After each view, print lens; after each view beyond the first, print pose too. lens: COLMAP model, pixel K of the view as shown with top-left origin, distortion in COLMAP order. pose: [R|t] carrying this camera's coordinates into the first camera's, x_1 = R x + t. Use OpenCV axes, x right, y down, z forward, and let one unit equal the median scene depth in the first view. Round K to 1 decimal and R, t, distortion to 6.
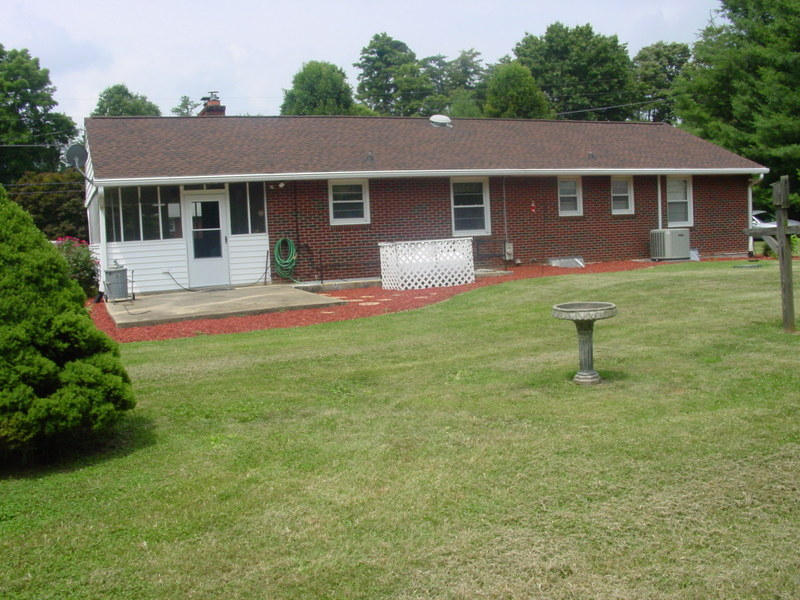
lens RADIAL K [[816.9, 0, 400.0], [0, 816.9, 300.0], [0, 0, 1]] dist [-0.065100, -0.003113]
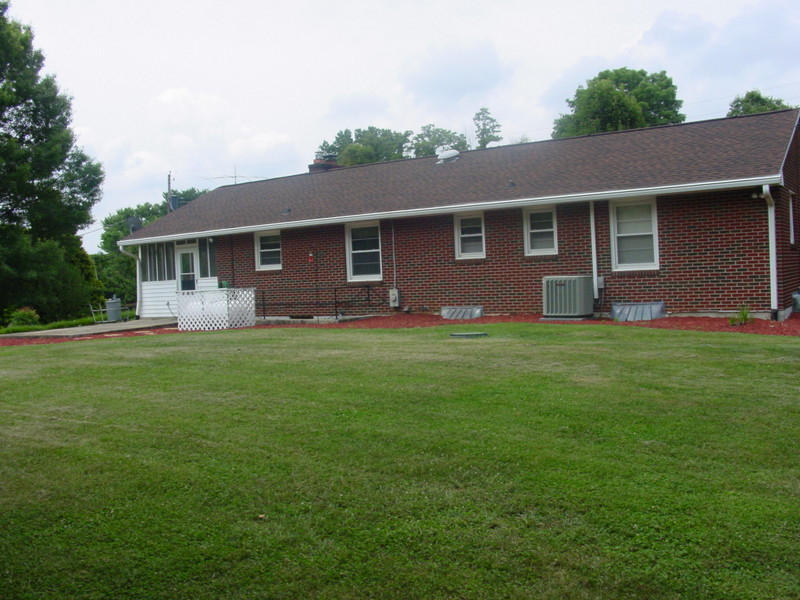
lens RADIAL K [[815.4, 0, 400.0], [0, 815.4, 300.0], [0, 0, 1]] dist [-0.178172, 0.207413]
pose [[0.547785, 0.047703, -0.835258, 0.942669], [-0.044844, 0.998612, 0.027622, -0.084754], [0.835416, 0.022325, 0.549164, 0.496618]]
